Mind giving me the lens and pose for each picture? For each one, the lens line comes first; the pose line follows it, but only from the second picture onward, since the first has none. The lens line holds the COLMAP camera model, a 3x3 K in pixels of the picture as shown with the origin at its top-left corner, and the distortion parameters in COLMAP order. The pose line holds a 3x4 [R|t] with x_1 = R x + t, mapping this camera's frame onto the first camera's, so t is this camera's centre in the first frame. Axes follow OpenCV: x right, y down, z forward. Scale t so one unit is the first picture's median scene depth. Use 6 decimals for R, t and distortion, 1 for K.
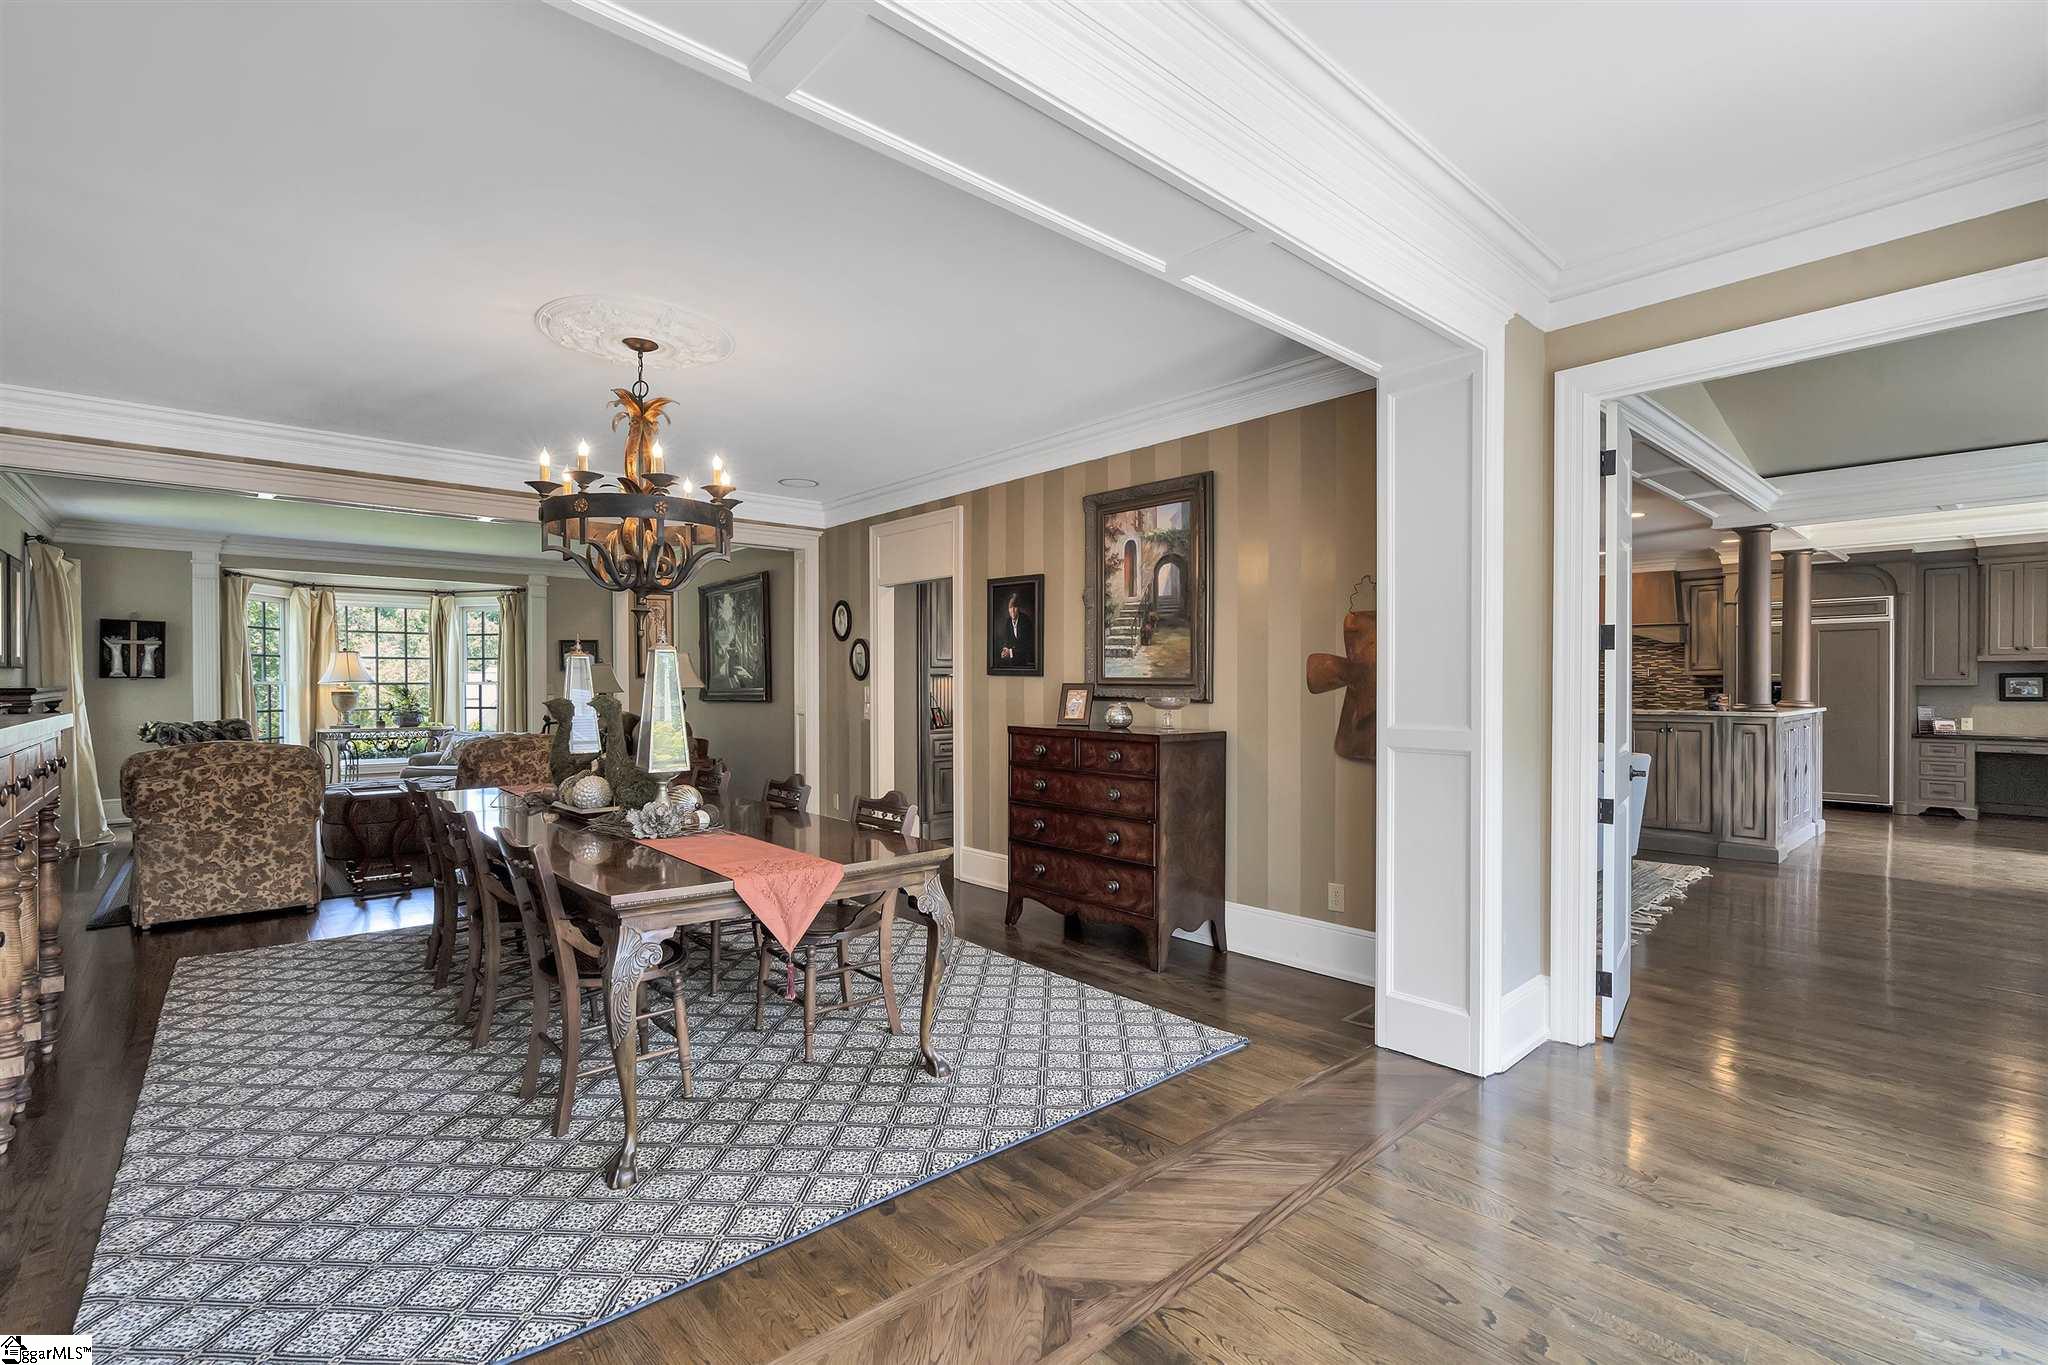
lens RADIAL K [[914.1, 0, 1024.0], [0, 914.1, 682.5], [0, 0, 1]] dist [0.000995, 0.000151]
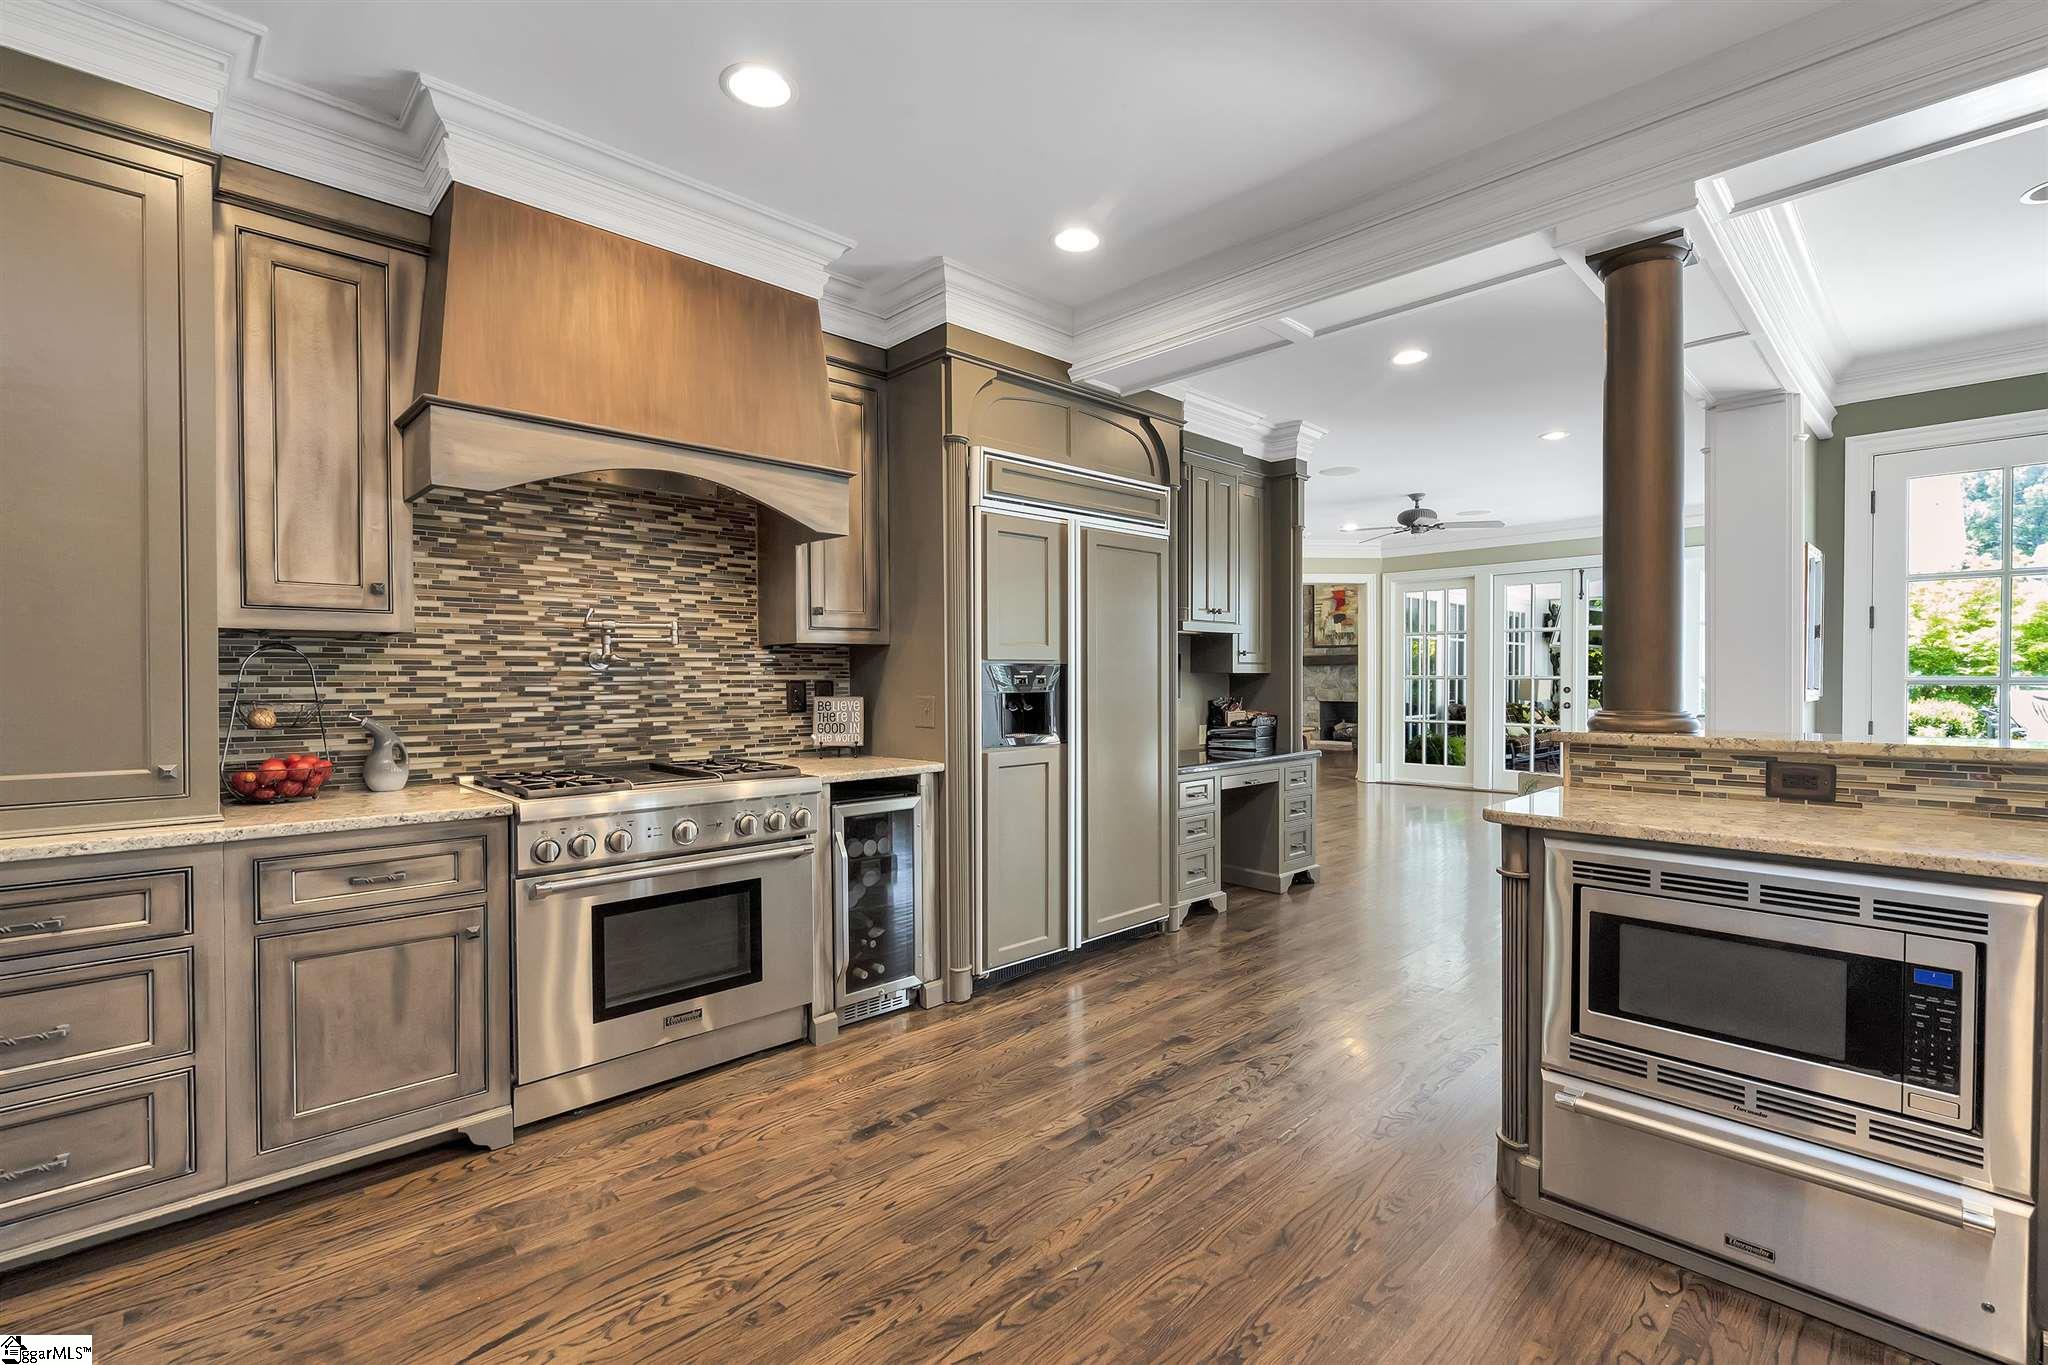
lens RADIAL K [[914.1, 0, 1024.0], [0, 914.1, 682.5], [0, 0, 1]] dist [0.000995, 0.000151]
pose [[-0.040077, -0.008078, 0.999164, 0.460328], [0.006689, 0.999943, 0.008353, 0.004387], [-0.999174, 0.007018, -0.040021, 1.085311]]
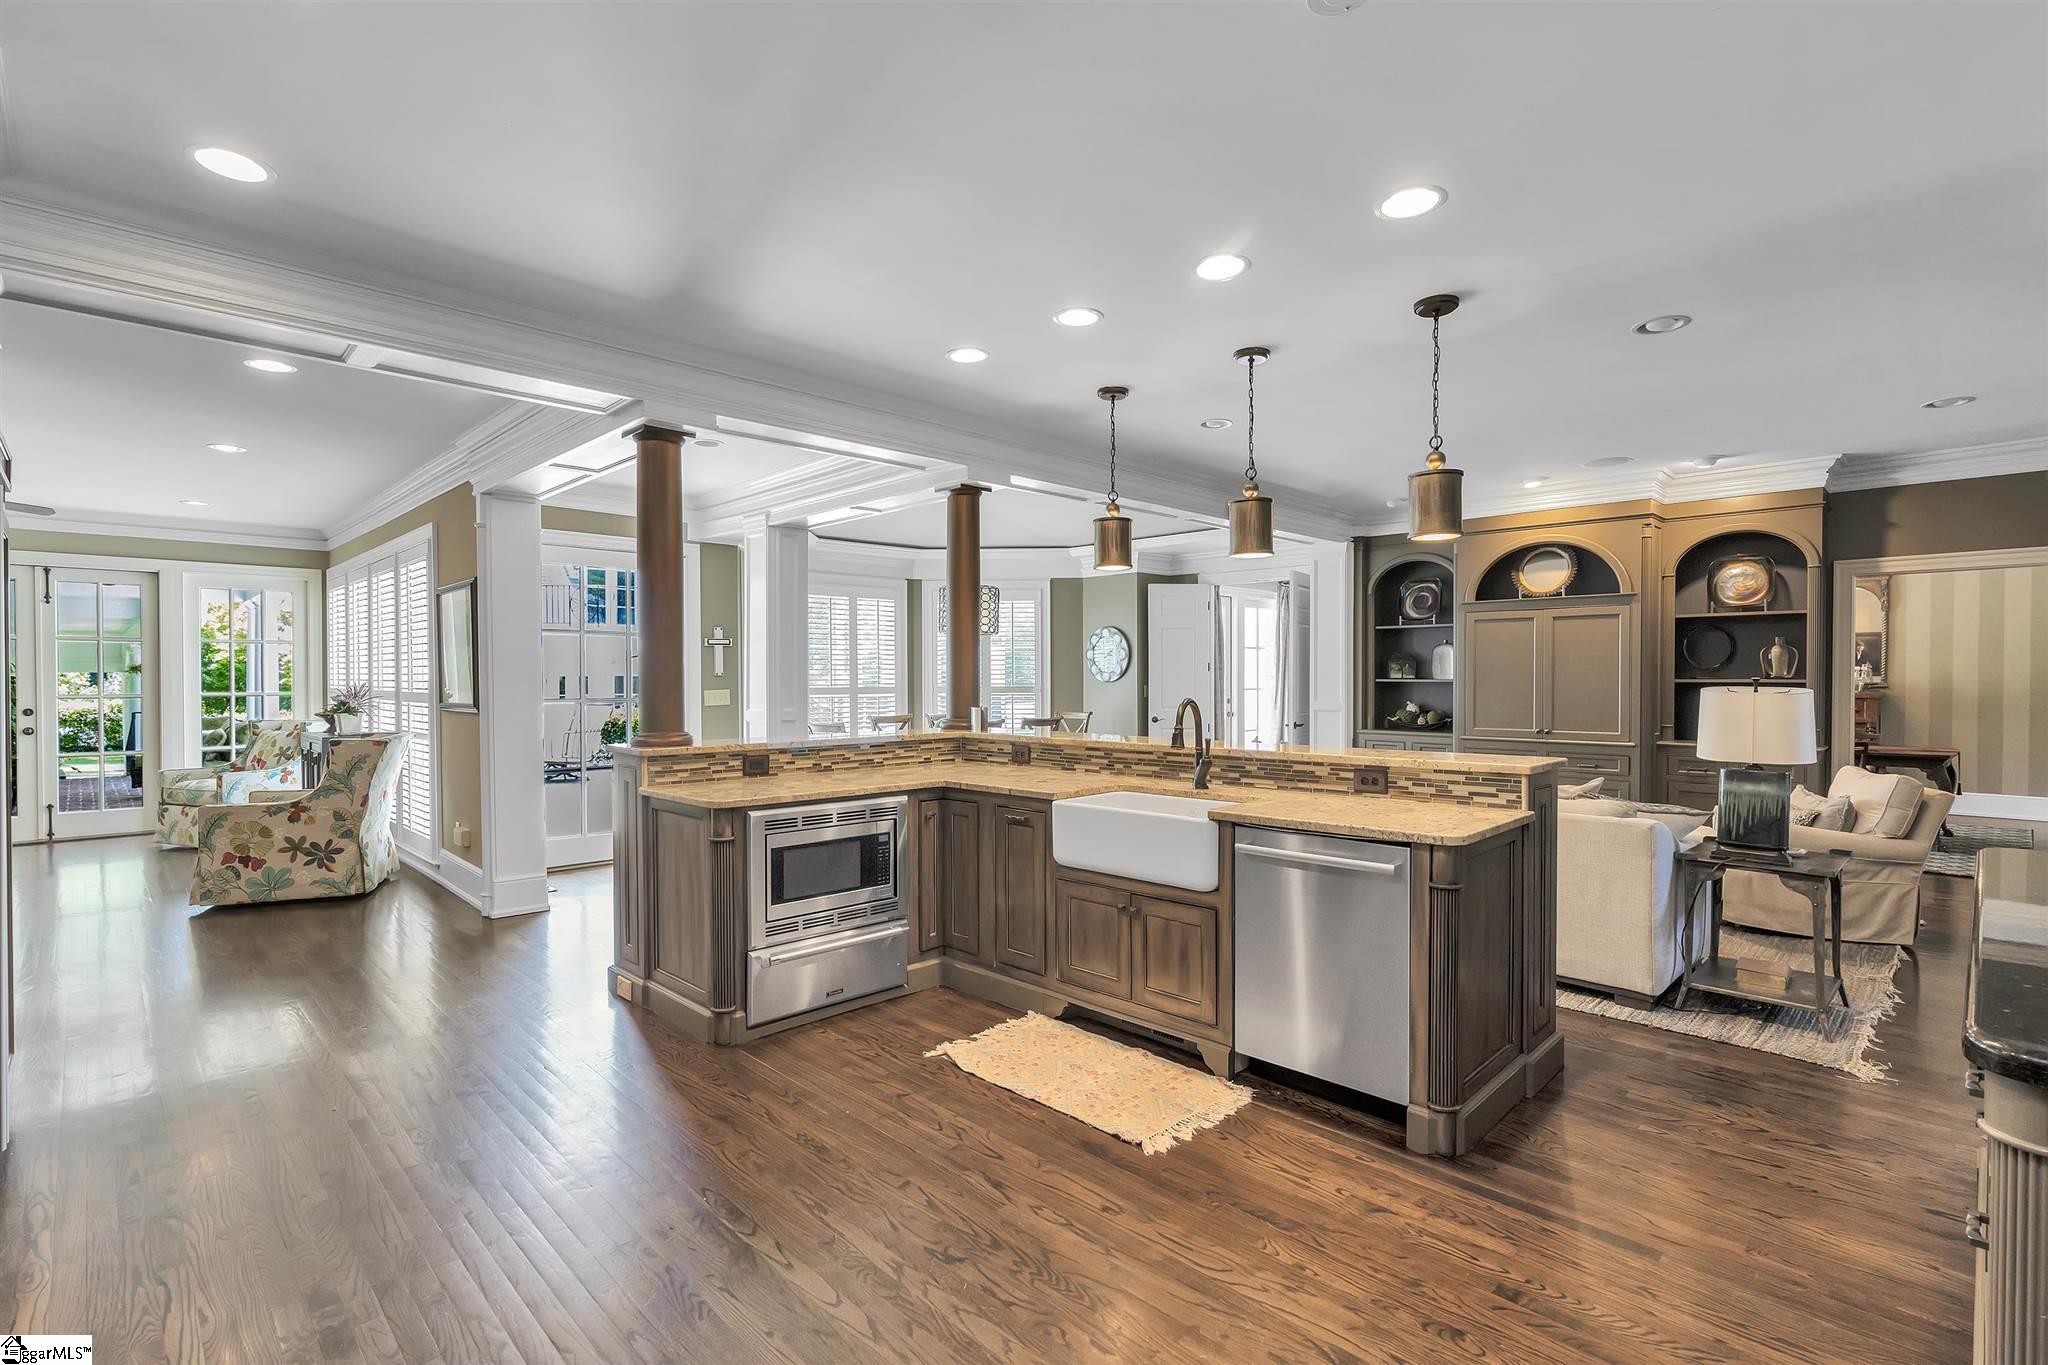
lens RADIAL K [[914.1, 0, 1024.0], [0, 914.1, 682.5], [0, 0, 1]] dist [0.000995, 0.000151]
pose [[-0.999242, -0.002173, -0.038867, 0.592607], [-0.002390, 0.999982, 0.005541, -0.010520], [0.038854, 0.005630, -0.999229, 1.343009]]
